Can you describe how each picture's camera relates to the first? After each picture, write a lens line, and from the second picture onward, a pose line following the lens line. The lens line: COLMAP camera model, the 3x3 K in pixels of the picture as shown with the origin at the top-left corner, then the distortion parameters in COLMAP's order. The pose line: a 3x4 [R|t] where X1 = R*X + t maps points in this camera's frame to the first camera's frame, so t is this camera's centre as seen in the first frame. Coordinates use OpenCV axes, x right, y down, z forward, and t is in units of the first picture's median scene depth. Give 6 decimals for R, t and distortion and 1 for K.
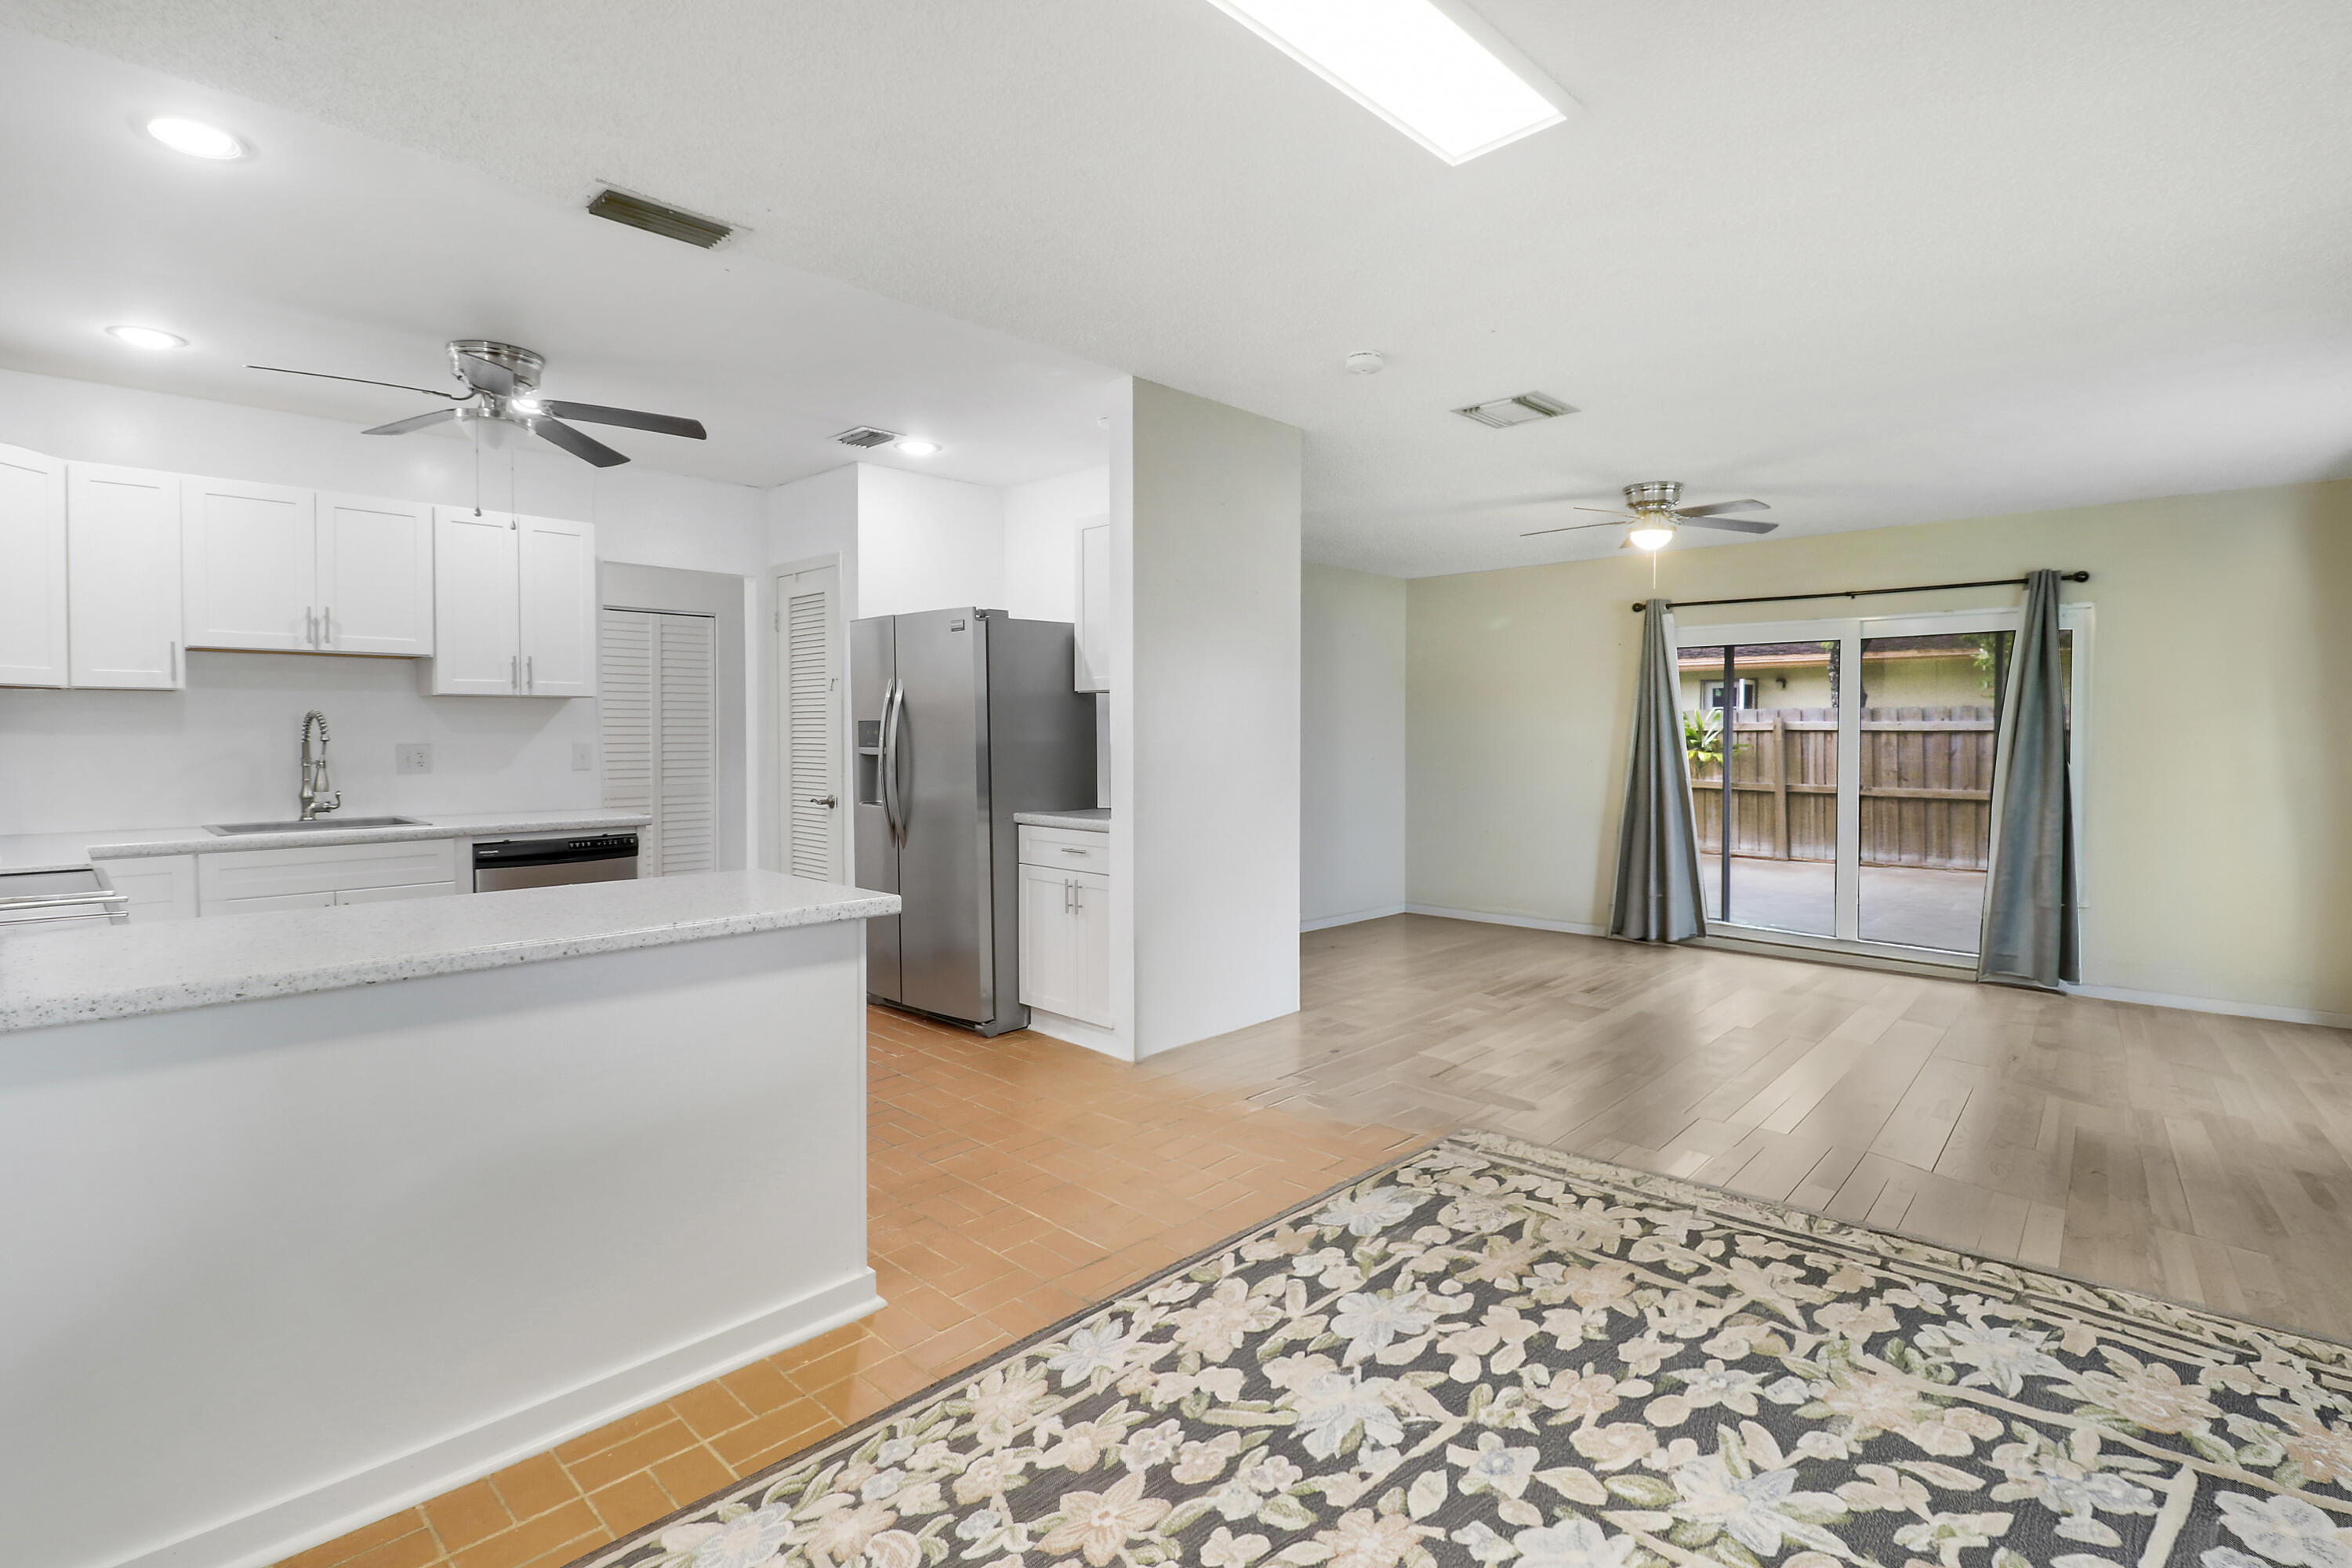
lens RADIAL K [[1153.9, 0, 1175.1], [0, 1153.9, 743.9], [0, 0, 1]] dist [0.000365, 0.000308]
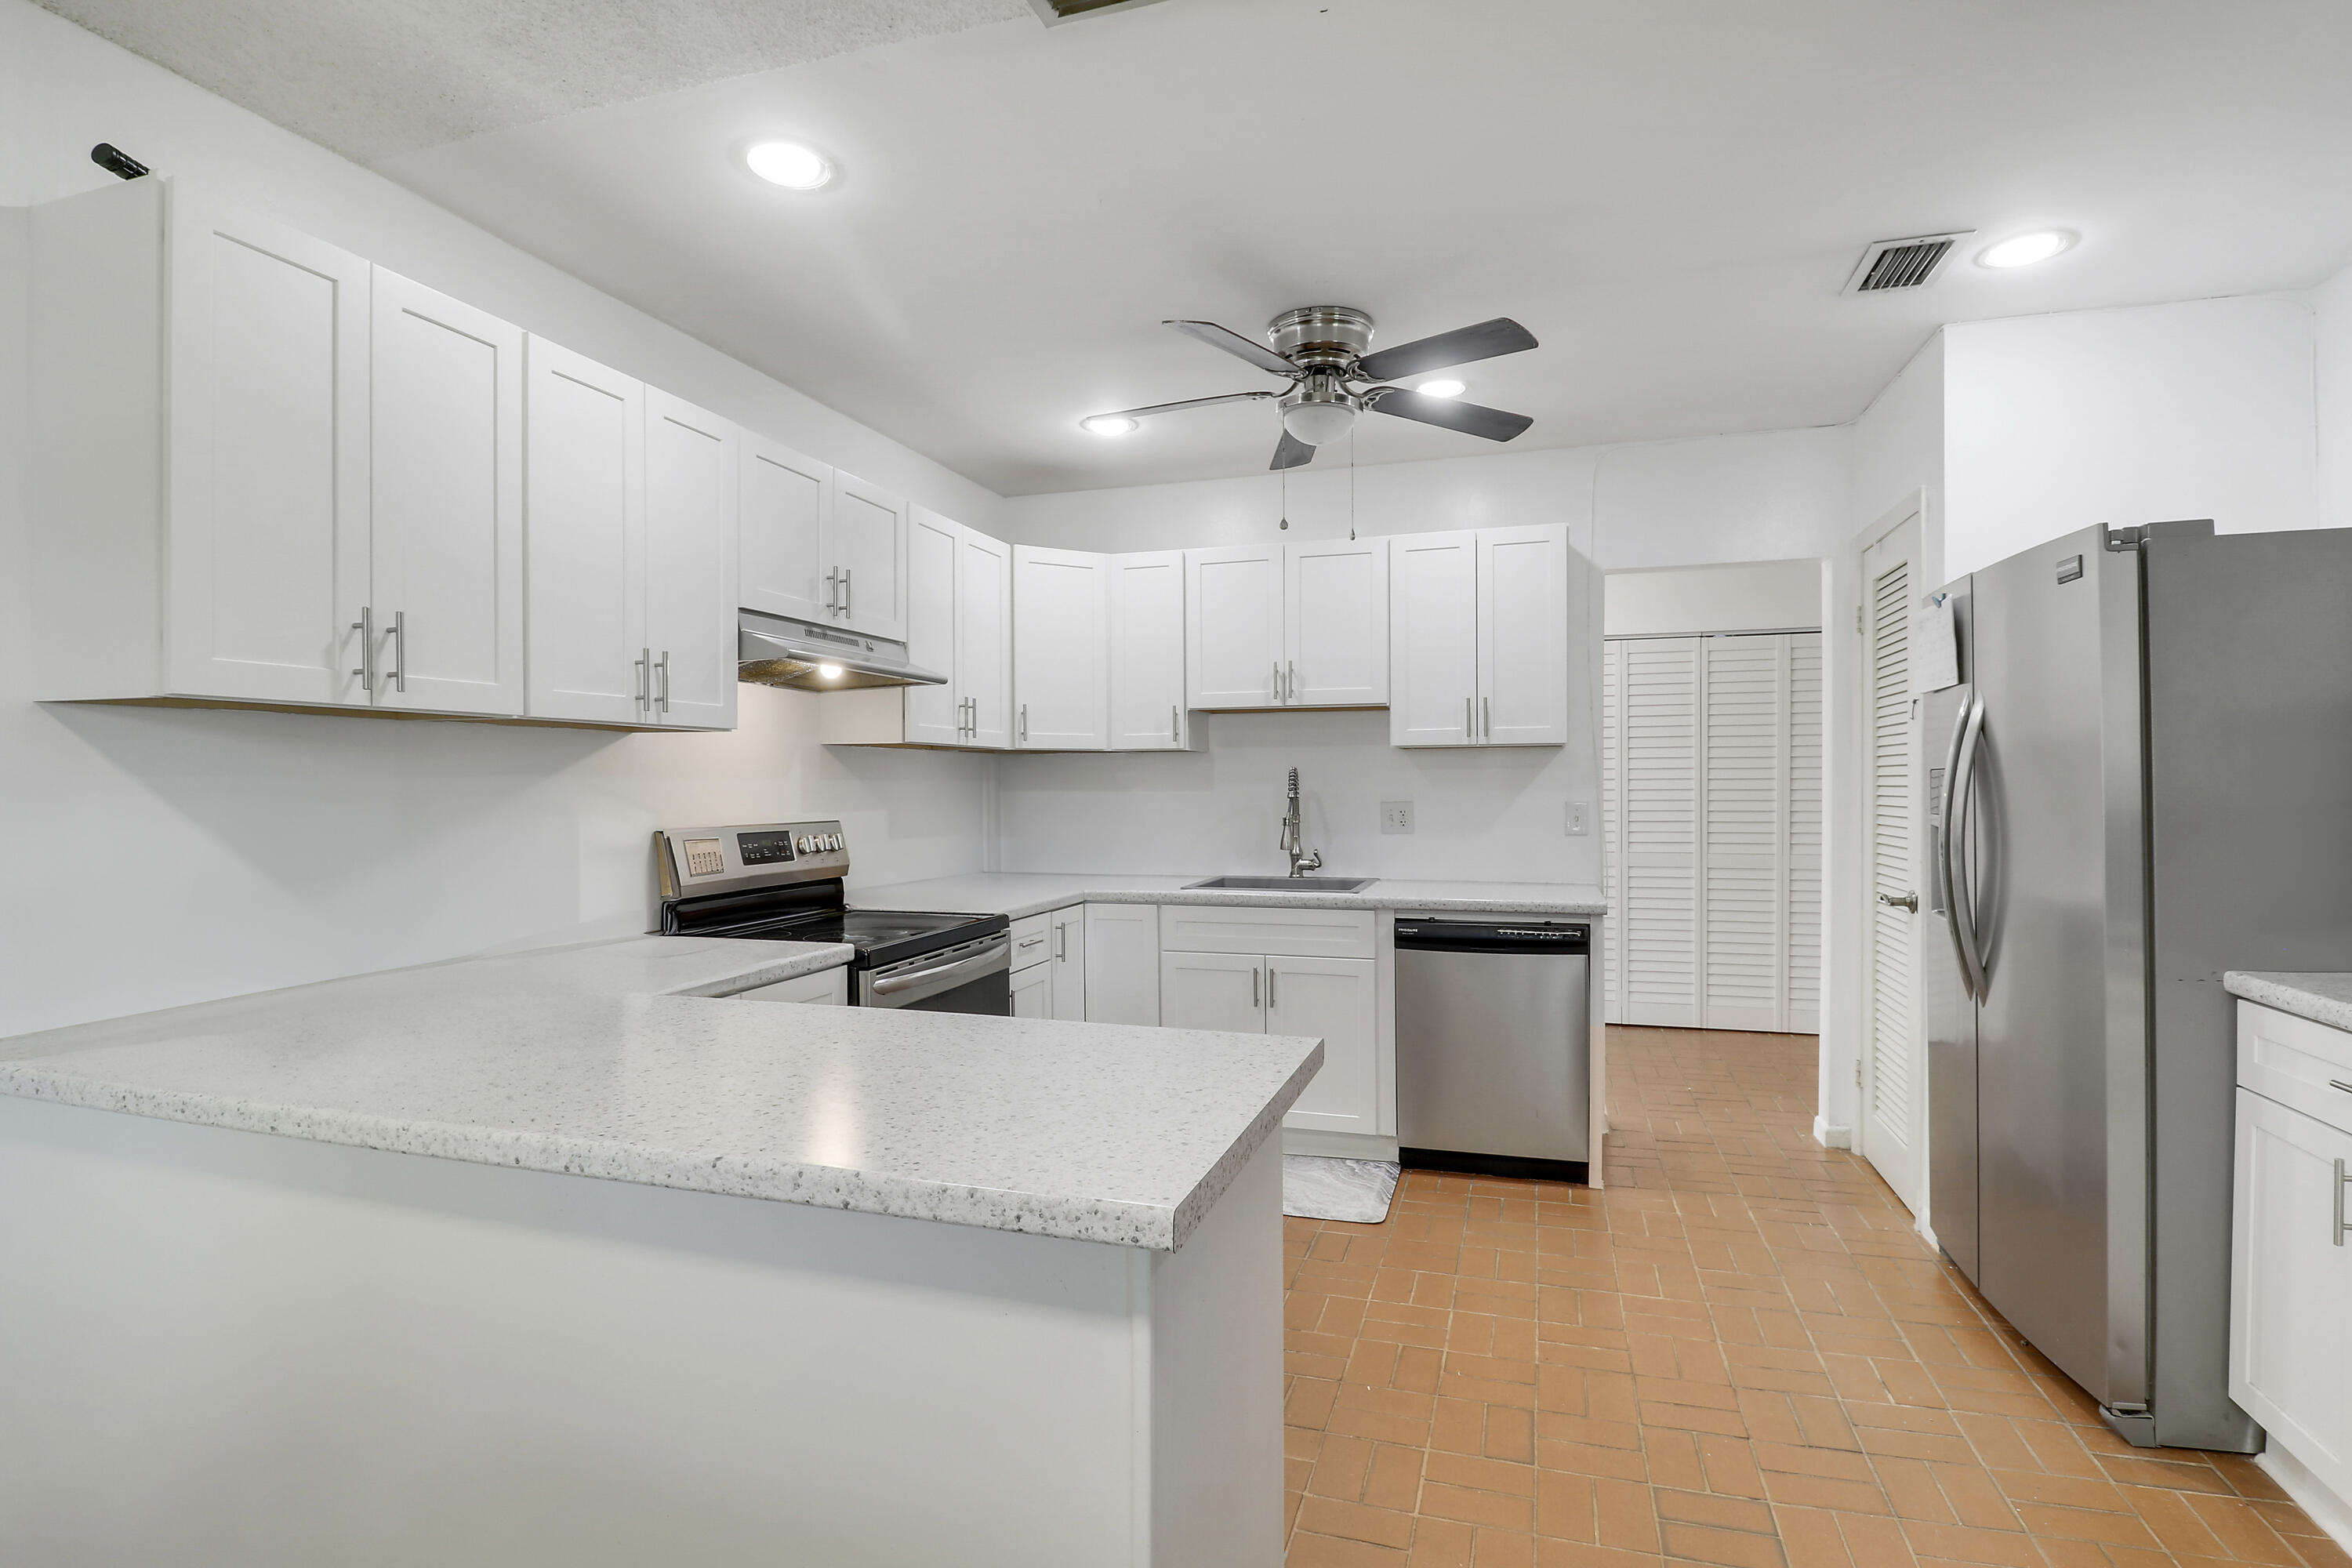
lens RADIAL K [[1123.4, 0, 1176.0], [0, 1123.4, 784.0], [0, 0, 1]] dist [-0.000192, -0.019692]
pose [[0.436777, -0.001509, -0.899569, 0.071907], [-0.002613, 0.999992, -0.002946, -0.010595], [0.899566, 0.003637, 0.436769, 0.485531]]
